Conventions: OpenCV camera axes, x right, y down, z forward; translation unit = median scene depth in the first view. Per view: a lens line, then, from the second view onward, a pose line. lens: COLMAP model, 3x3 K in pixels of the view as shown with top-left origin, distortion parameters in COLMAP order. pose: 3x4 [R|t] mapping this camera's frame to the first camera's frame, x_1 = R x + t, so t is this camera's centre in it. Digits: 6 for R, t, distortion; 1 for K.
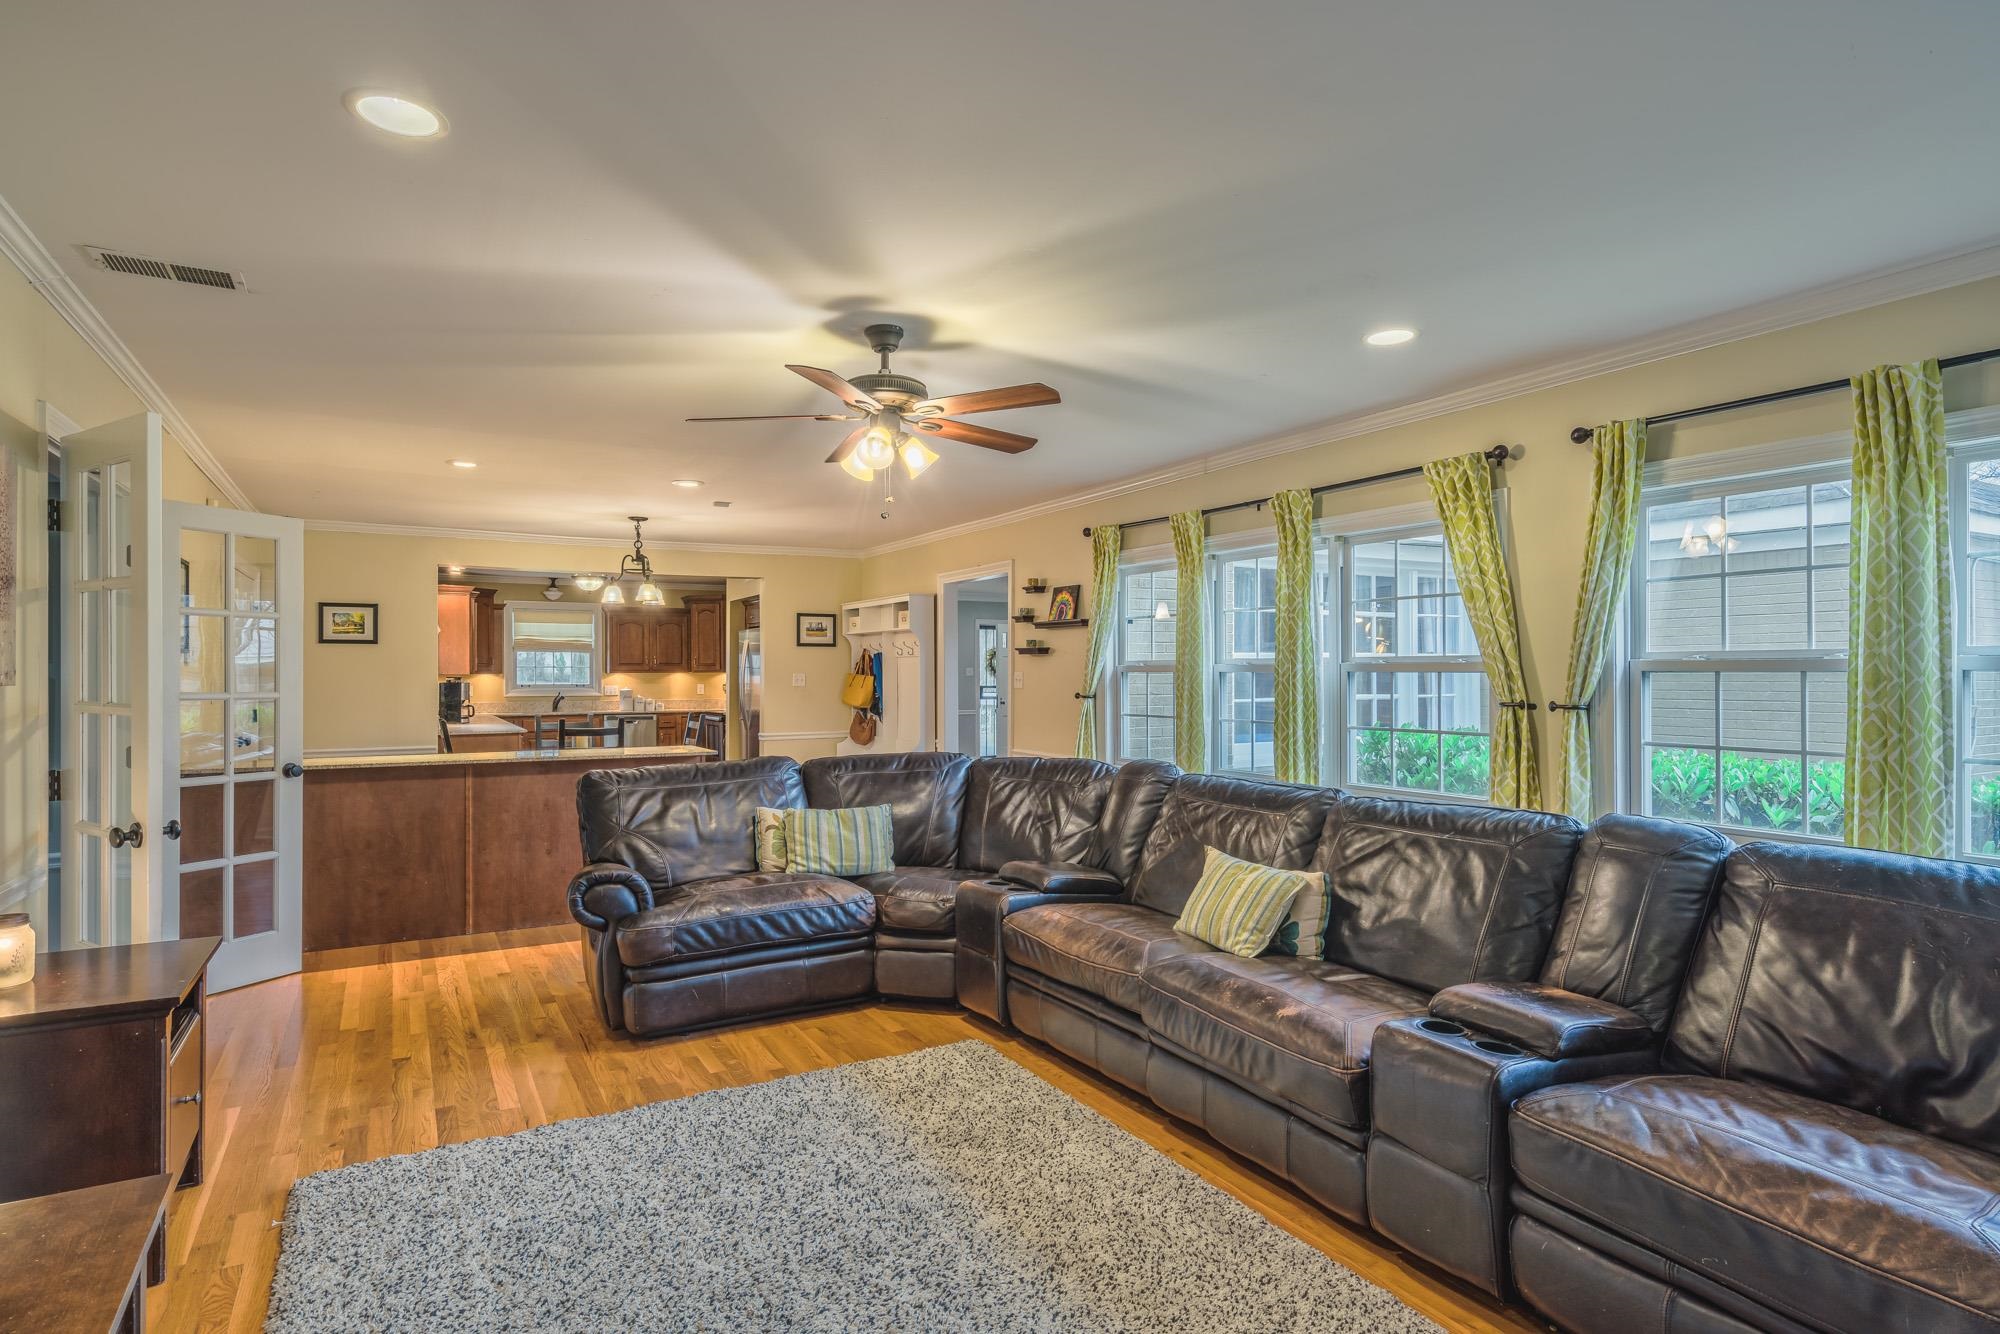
lens RADIAL K [[1072.1, 0, 999.8], [0, 1072.1, 675.2], [0, 0, 1]] dist [0.002376, -0.000804]
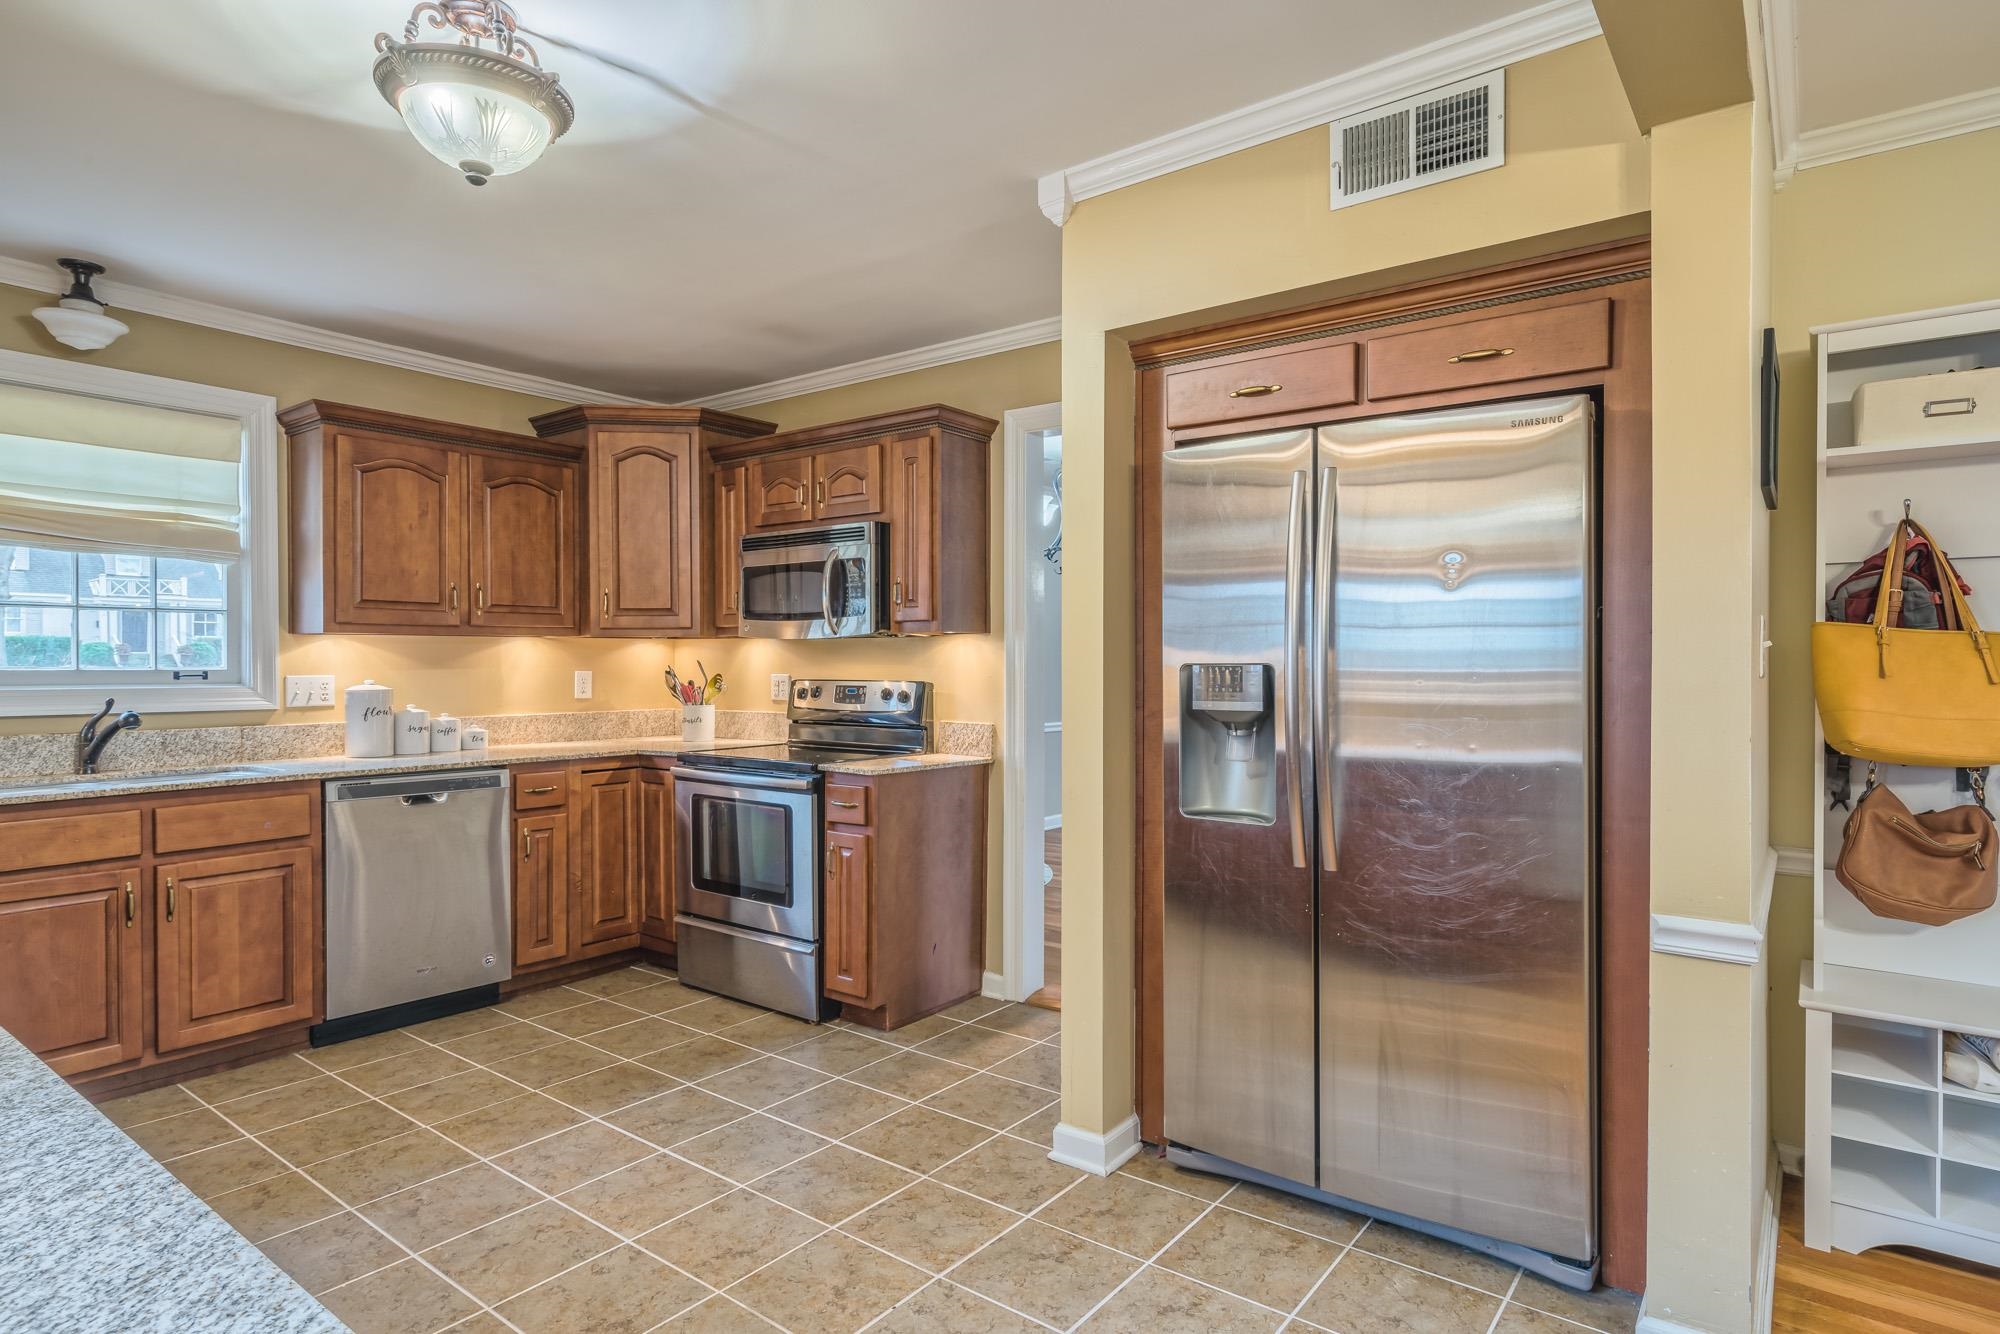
lens RADIAL K [[1072.1, 0, 1006.5], [0, 1072.1, 673.1], [0, 0, 1]] dist [0.002376, -0.000804]
pose [[0.919528, 0.000858, 0.393024, -0.301196], [-0.007160, 0.999868, 0.014568, 0.002997], [-0.392960, -0.016210, 0.919413, 0.646692]]
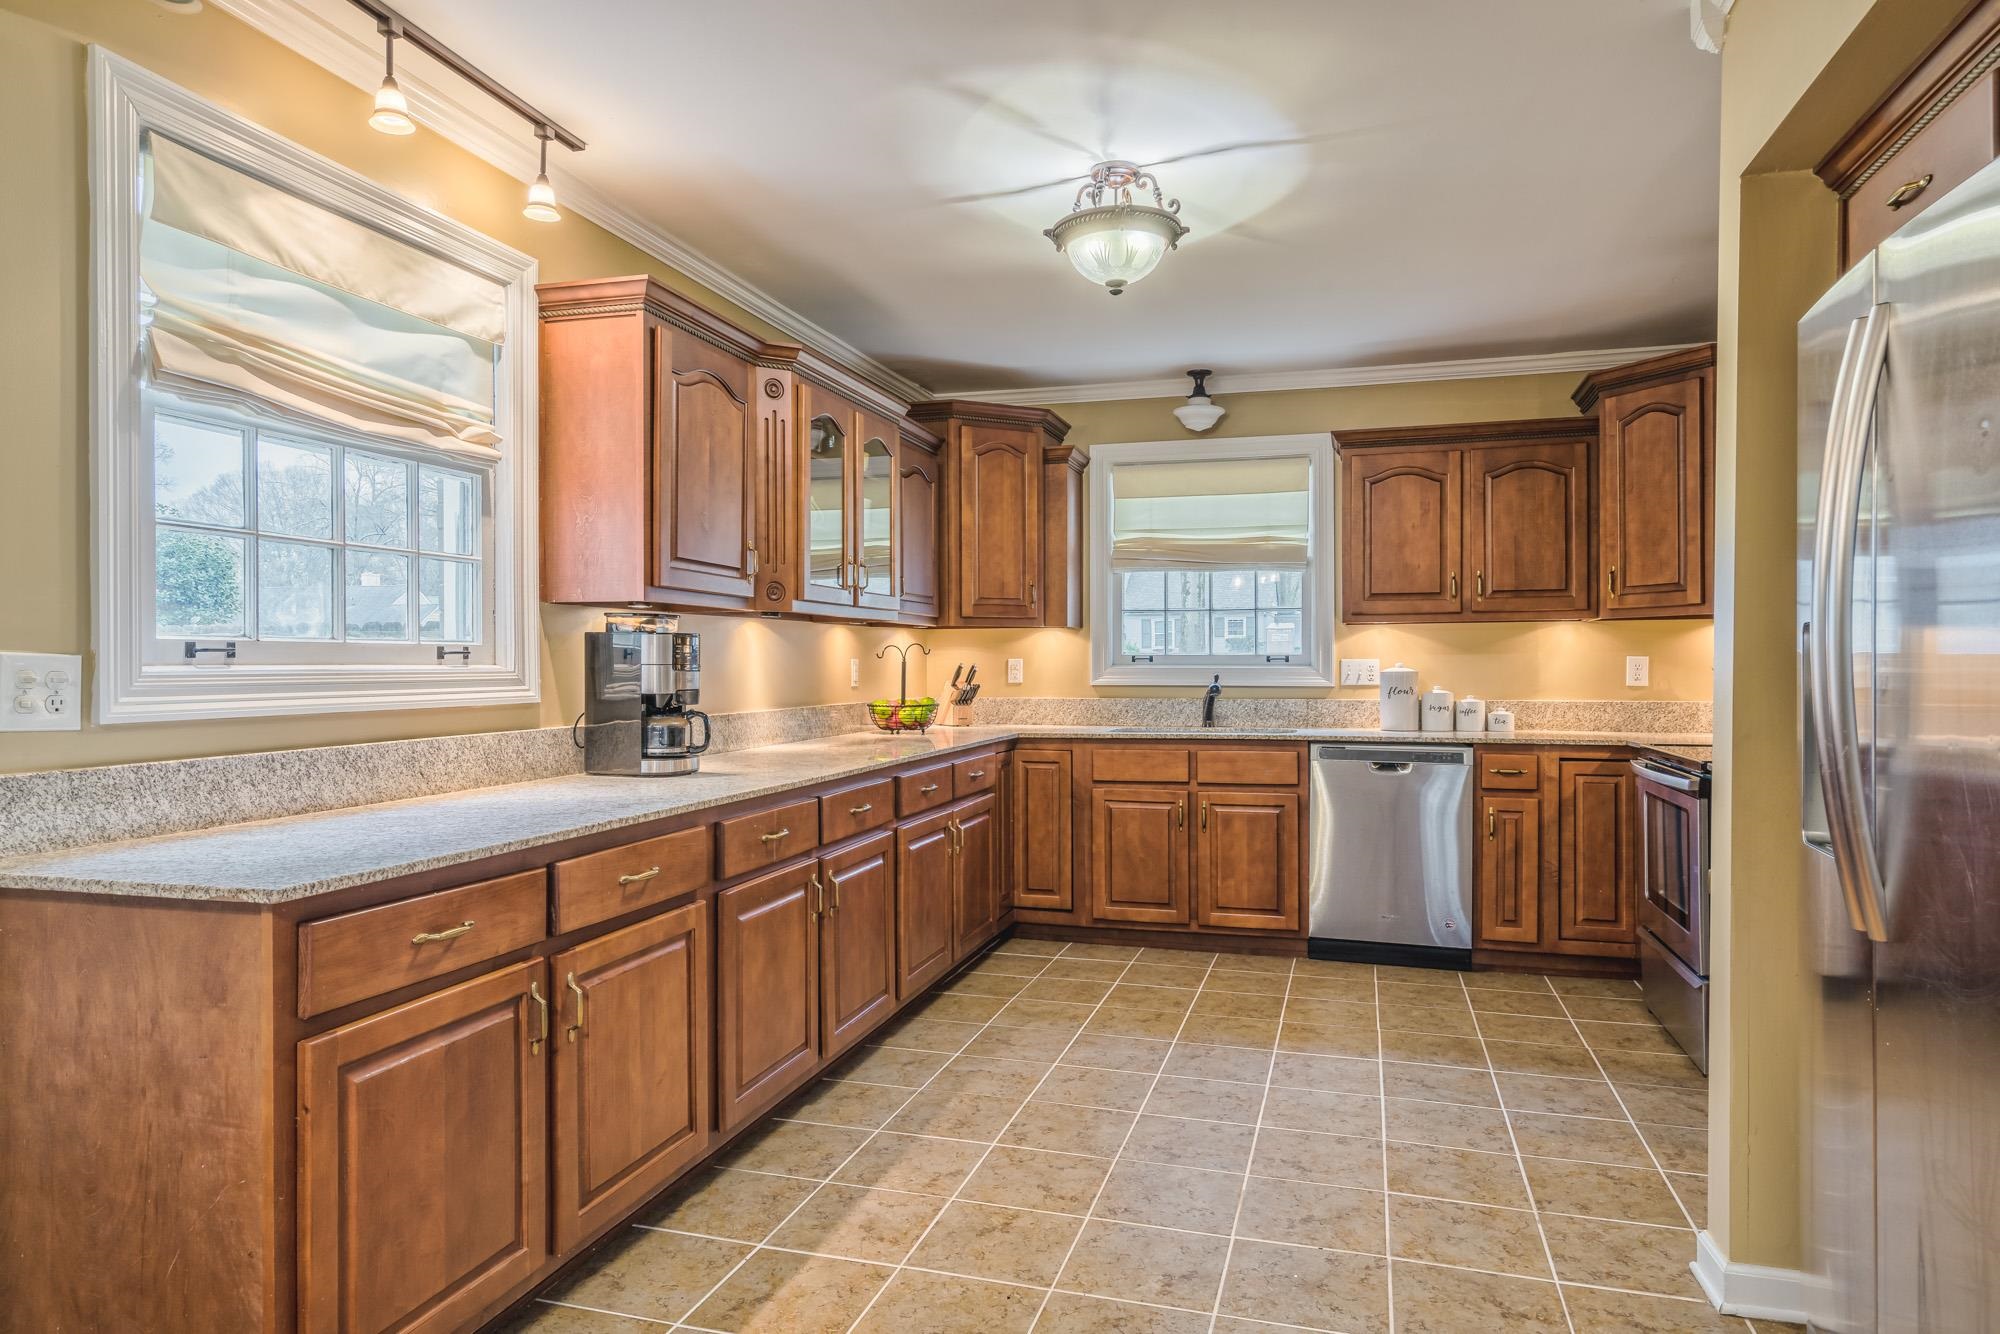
lens RADIAL K [[1202.8, 0, 1006.4], [0, 1202.8, 671.6], [0, 0, 1]] dist [0.006145, 0.001086]
pose [[0.695048, 0.007222, -0.718927, -0.155579], [0.003012, 0.999912, 0.012956, 0.007930], [0.718957, -0.011171, 0.694965, 0.635011]]
